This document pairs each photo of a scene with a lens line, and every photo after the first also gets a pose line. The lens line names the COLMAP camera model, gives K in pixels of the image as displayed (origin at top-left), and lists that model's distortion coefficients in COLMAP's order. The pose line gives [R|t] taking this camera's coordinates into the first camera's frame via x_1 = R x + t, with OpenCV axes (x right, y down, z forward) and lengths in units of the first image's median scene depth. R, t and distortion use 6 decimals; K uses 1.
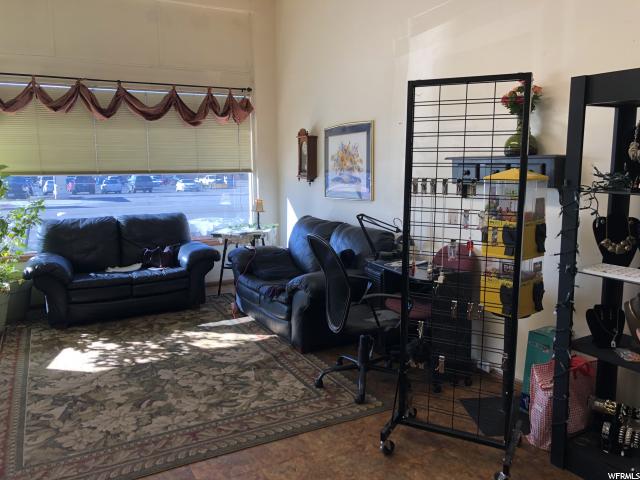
lens RADIAL K [[522.3, 0, 336.0], [0, 522.3, 240.0], [0, 0, 1]] dist [0.006342, 0.006239]
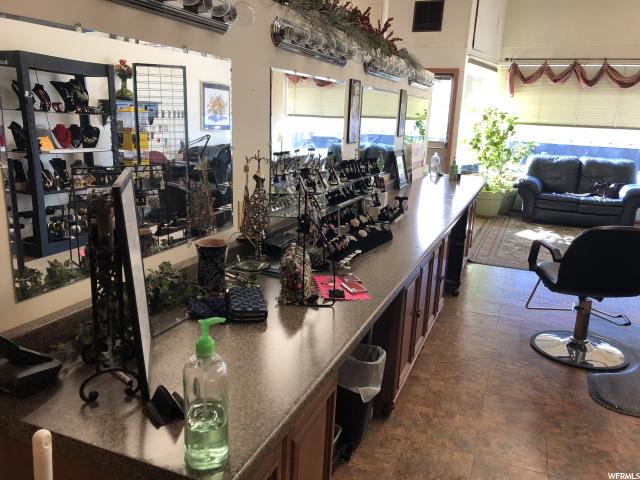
lens RADIAL K [[522.3, 0, 336.0], [0, 522.3, 240.0], [0, 0, 1]] dist [0.006342, 0.006239]
pose [[0.635745, 0.201564, -0.745117, 0.261715], [-0.163041, 0.978590, 0.125613, 0.104204], [0.754484, 0.041627, 0.654997, -0.416321]]
